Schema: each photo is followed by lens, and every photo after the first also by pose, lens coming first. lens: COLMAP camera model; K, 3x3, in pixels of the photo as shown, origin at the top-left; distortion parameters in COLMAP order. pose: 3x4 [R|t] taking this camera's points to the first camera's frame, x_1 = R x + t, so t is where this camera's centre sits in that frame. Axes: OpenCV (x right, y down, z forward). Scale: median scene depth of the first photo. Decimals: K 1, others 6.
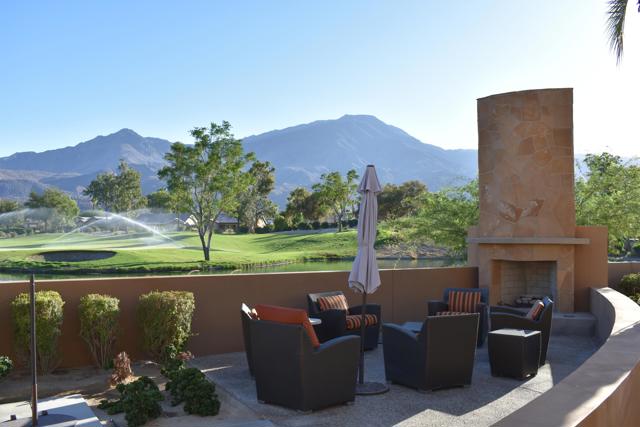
lens RADIAL K [[611.5, 0, 320.2], [0, 611.5, 211.9], [0, 0, 1]] dist [-0.066138, 0.000000]
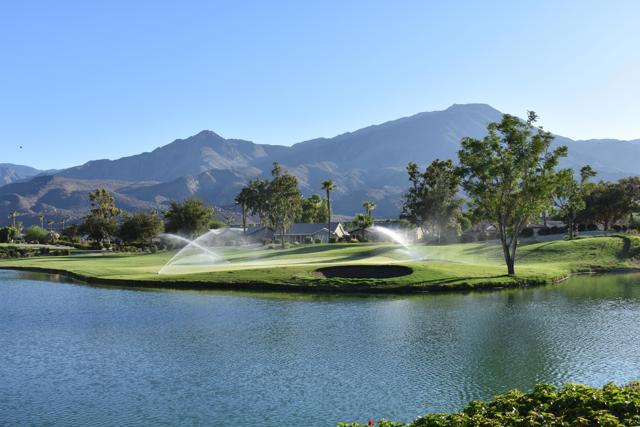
lens RADIAL K [[700.5, 0, 316.8], [0, 700.5, 212.0], [0, 0, 1]] dist [-0.056371, 0.000000]
pose [[0.988964, -0.024157, -0.146175, -0.113480], [0.022641, 0.999671, -0.012029, -0.000960], [0.146418, 0.008587, 0.989186, -0.003934]]
